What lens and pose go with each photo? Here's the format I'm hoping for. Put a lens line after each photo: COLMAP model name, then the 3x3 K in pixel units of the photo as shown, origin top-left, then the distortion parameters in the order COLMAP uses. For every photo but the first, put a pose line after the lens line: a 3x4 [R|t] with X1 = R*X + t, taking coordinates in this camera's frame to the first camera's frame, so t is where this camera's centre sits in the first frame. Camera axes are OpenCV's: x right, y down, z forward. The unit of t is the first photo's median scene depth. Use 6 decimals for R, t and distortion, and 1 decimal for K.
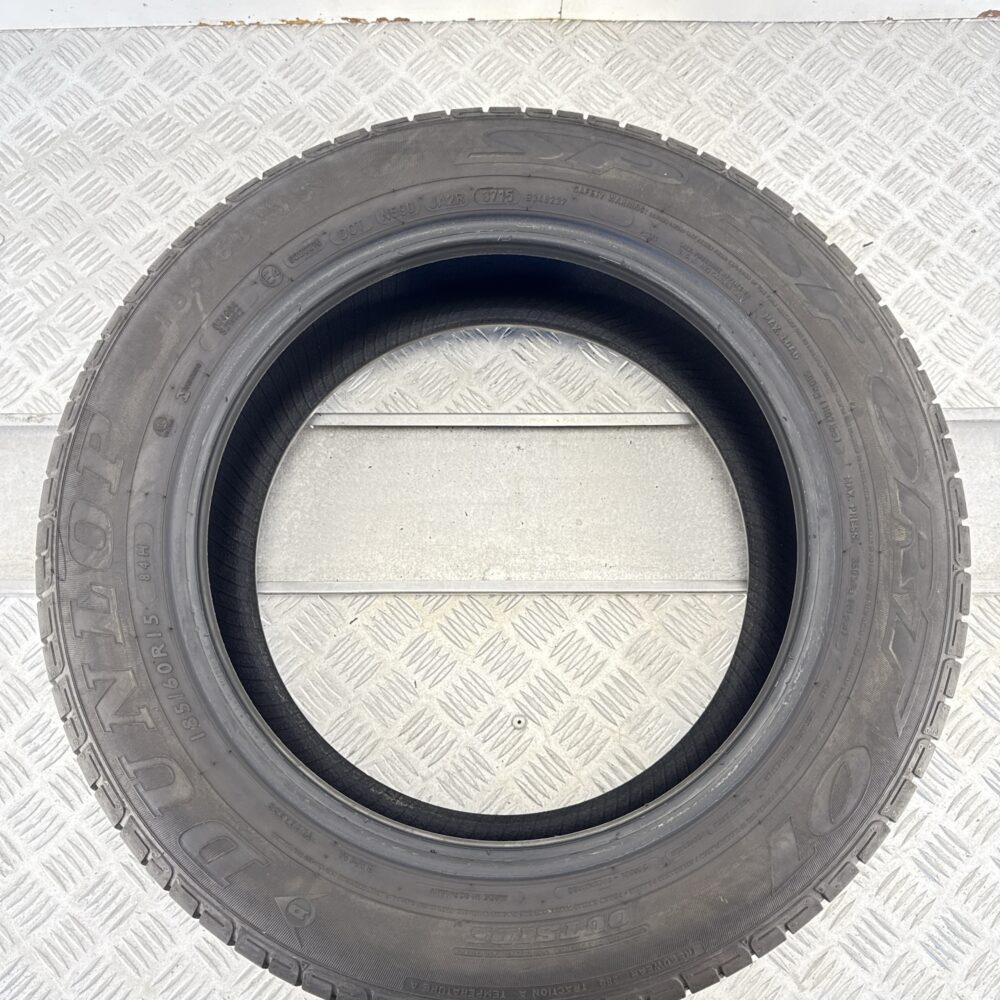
lens RADIAL K [[938.5, 0, 503.5], [0, 938.5, 500.2], [0, 0, 1]] dist [0.001853, 0.000000]
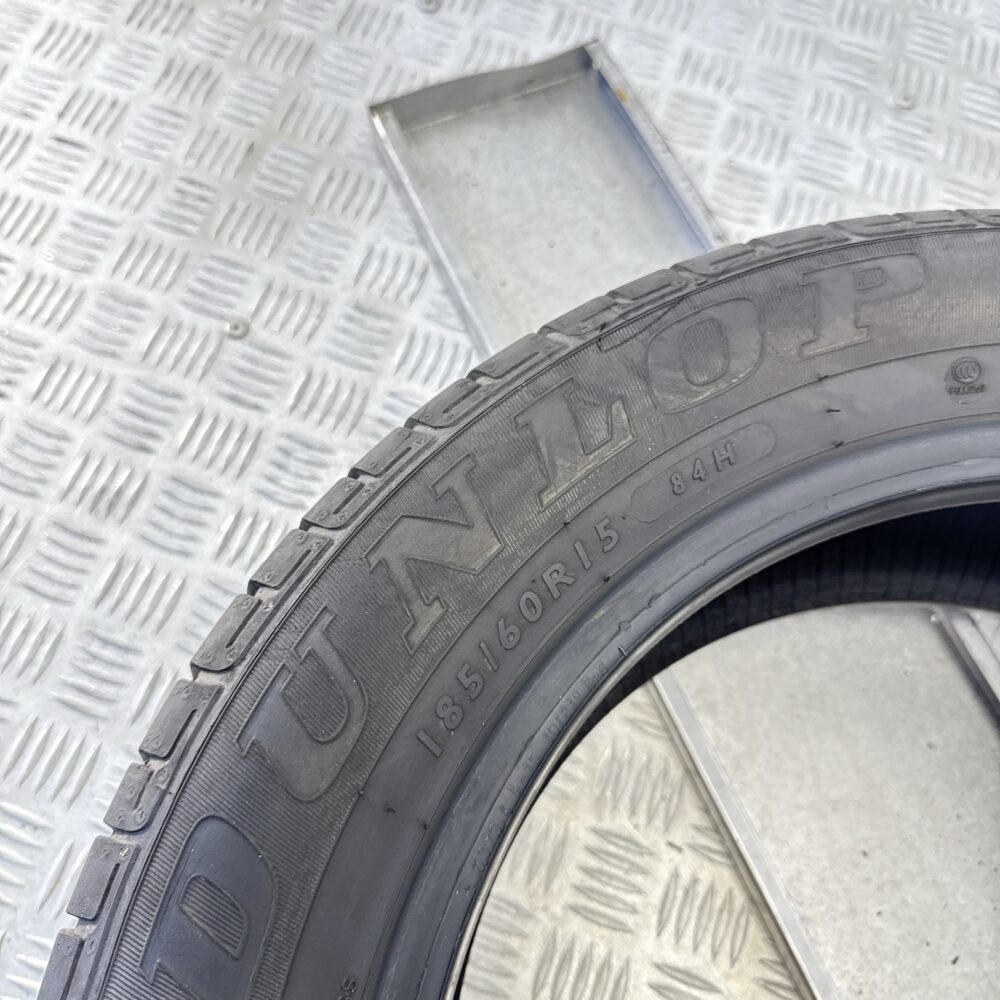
lens RADIAL K [[938.5, 0, 499.5], [0, 938.5, 498.4], [0, 0, 1]] dist [0.001853, 0.000000]
pose [[0.409700, 0.846733, -0.339396, -0.200652], [-0.895183, 0.444757, 0.028974, 0.122125], [0.175482, 0.291951, 0.940197, 0.429539]]
